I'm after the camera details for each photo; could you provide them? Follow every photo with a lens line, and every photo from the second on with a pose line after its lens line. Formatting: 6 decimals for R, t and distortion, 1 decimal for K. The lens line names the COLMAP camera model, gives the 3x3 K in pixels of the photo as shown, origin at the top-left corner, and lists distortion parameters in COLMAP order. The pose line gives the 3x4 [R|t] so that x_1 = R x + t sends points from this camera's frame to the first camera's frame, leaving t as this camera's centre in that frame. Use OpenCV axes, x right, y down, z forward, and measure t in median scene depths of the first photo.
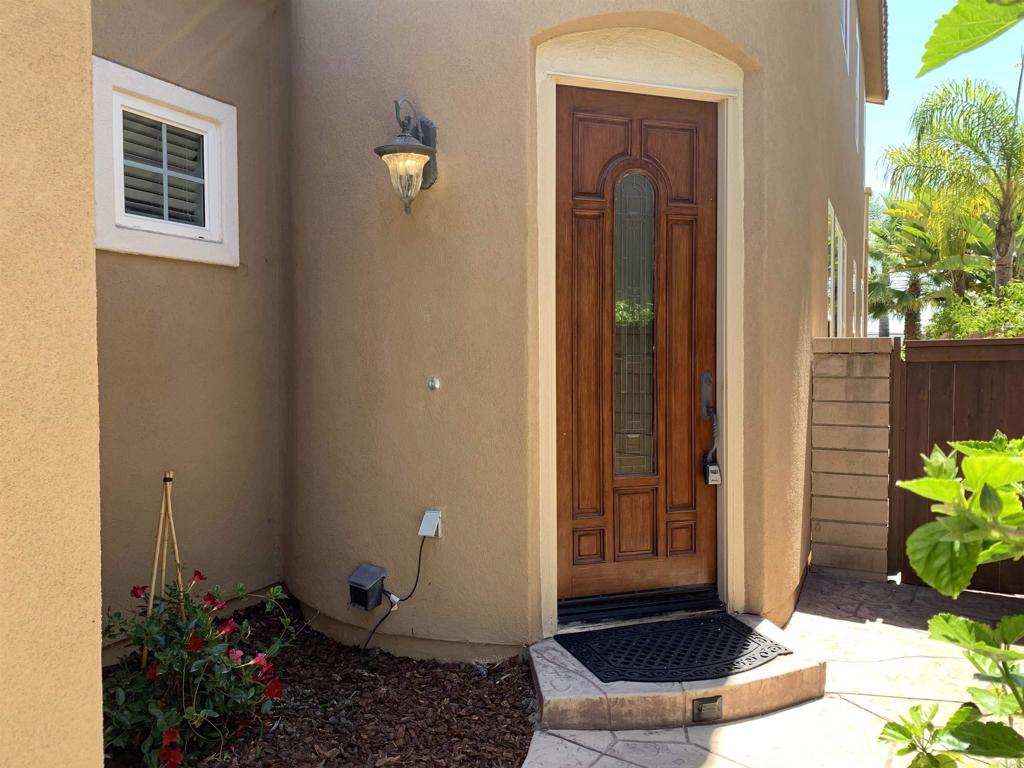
lens RADIAL K [[775.3, 0, 495.1], [0, 775.3, 381.0], [0, 0, 1]] dist [-0.009814, -0.005301]
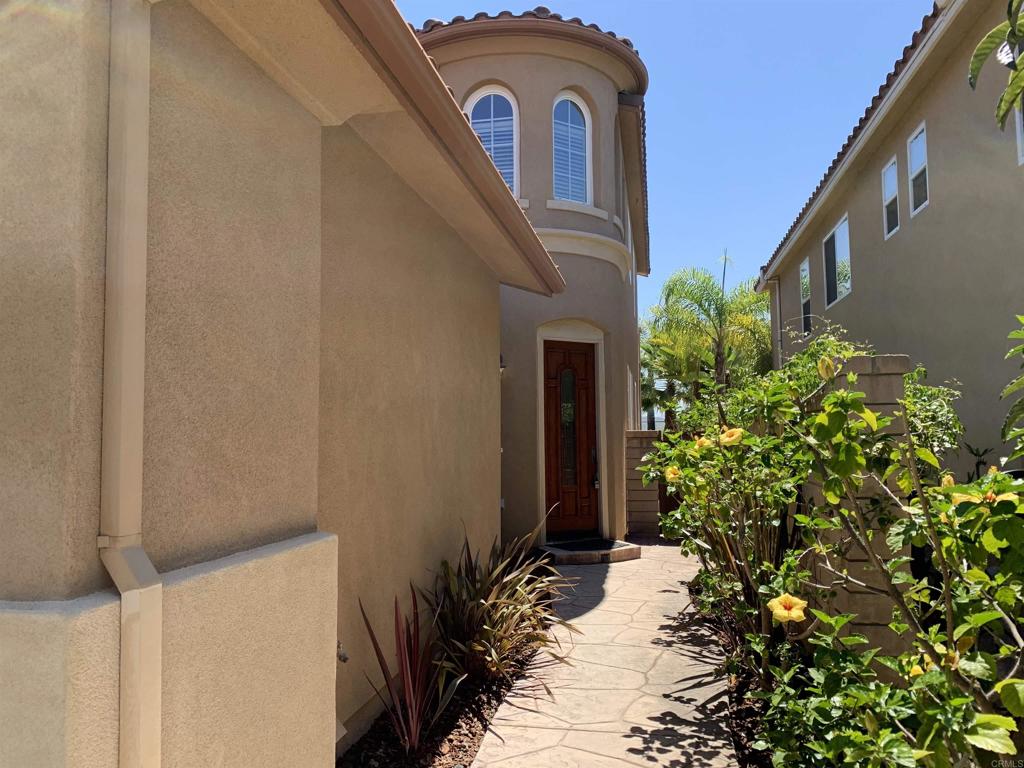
lens RADIAL K [[778.1, 0, 505.8], [0, 778.1, 380.1], [0, 0, 1]] dist [0.083608, -0.085162]
pose [[0.960394, 0.015576, 0.278210, -0.262566], [0.014332, 0.994354, -0.105143, 0.015017], [-0.278277, 0.104966, 0.954748, -0.512532]]
